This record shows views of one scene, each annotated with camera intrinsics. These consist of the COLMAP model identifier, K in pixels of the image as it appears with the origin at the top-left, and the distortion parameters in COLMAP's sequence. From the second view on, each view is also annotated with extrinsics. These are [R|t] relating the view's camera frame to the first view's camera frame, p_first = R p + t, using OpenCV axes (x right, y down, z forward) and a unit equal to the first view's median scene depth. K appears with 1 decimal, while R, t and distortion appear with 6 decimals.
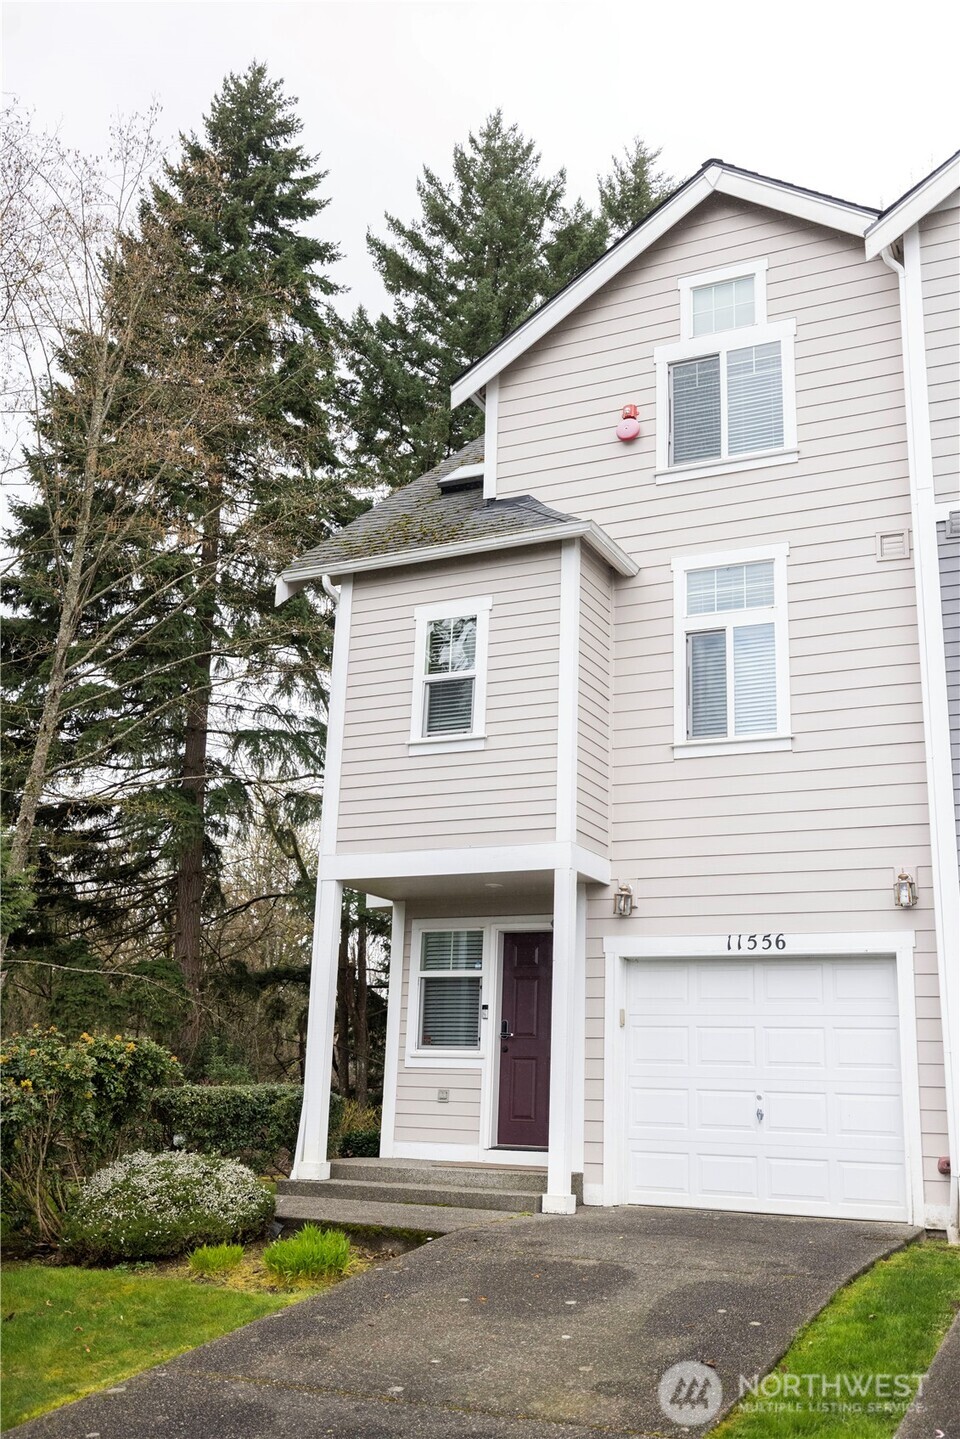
lens RADIAL K [[1397.9, 0, 480.0], [0, 1397.9, 719.5], [0, 0, 1]] dist [-0.000308, 0.008423]
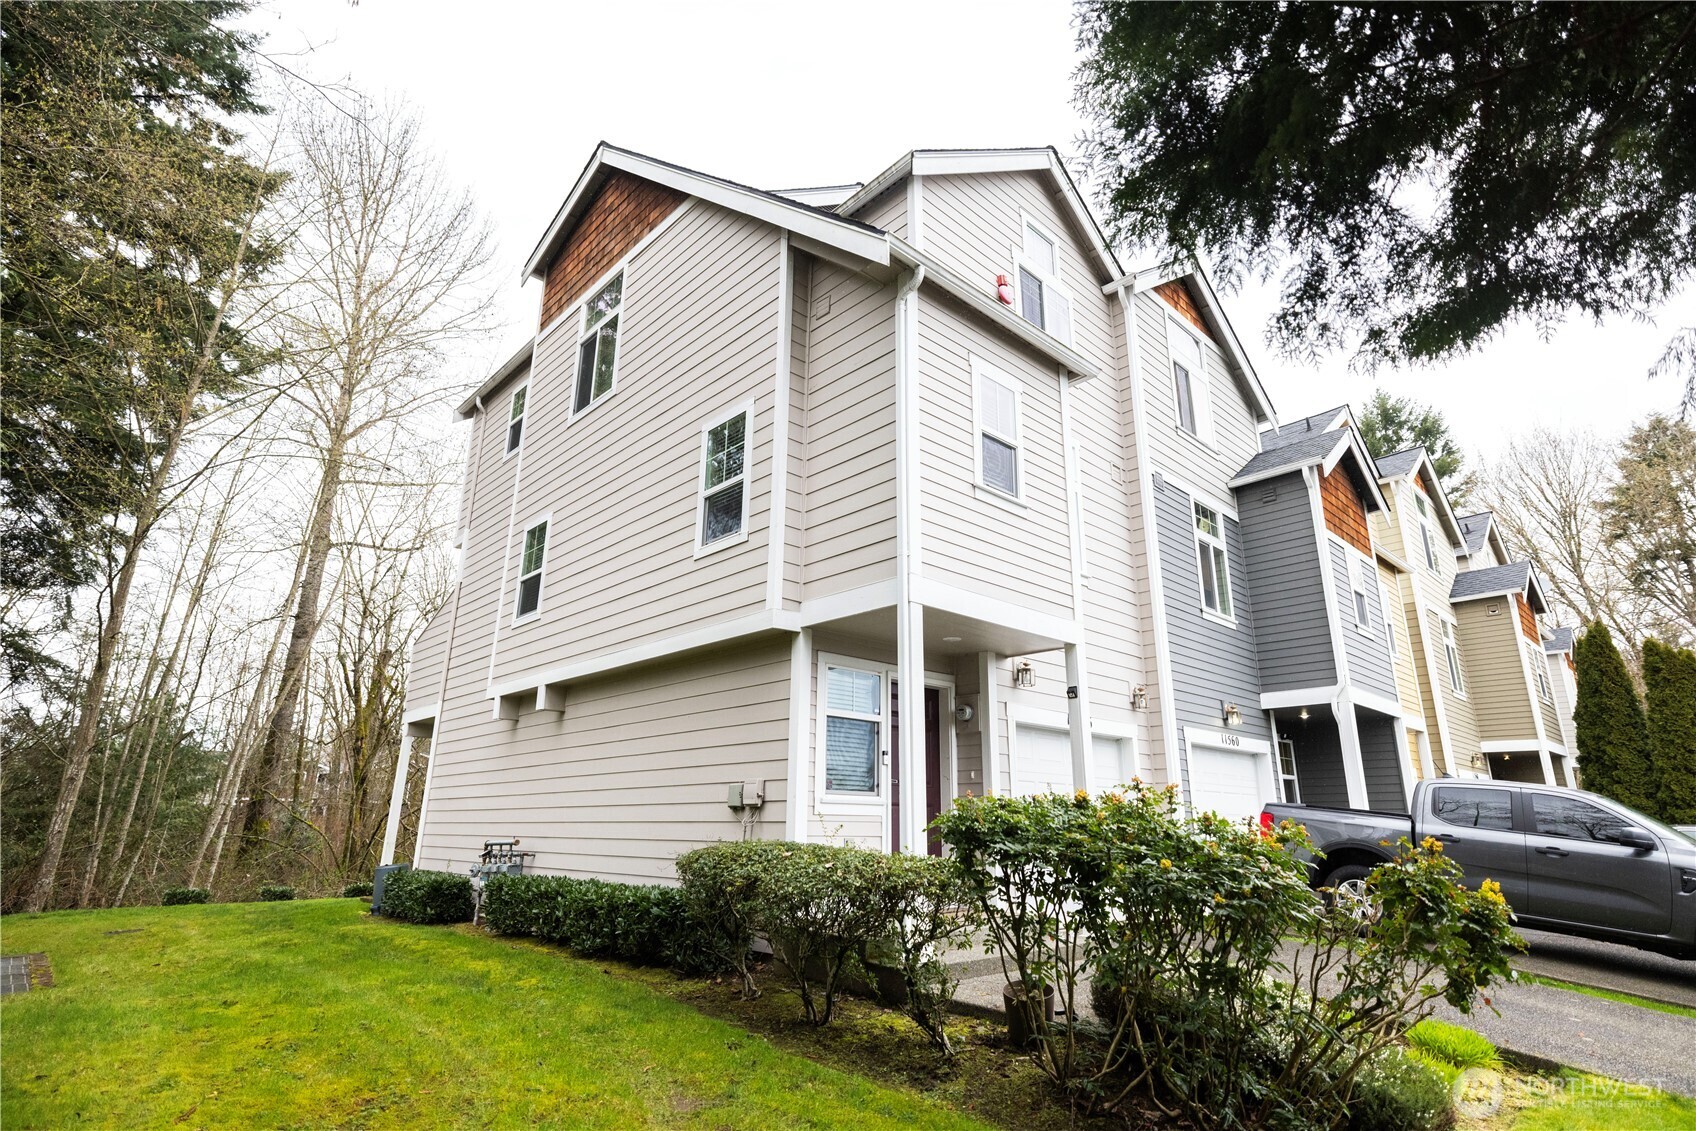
lens RADIAL K [[851.9, 0, 872.4], [0, 851.9, 567.2], [0, 0, 1]] dist [0.019486, 0.000253]
pose [[0.340028, 0.240061, 0.909259, -0.593999], [-0.253121, 0.954551, -0.157362, 0.180694], [-0.905710, -0.176645, 0.385338, 0.811843]]
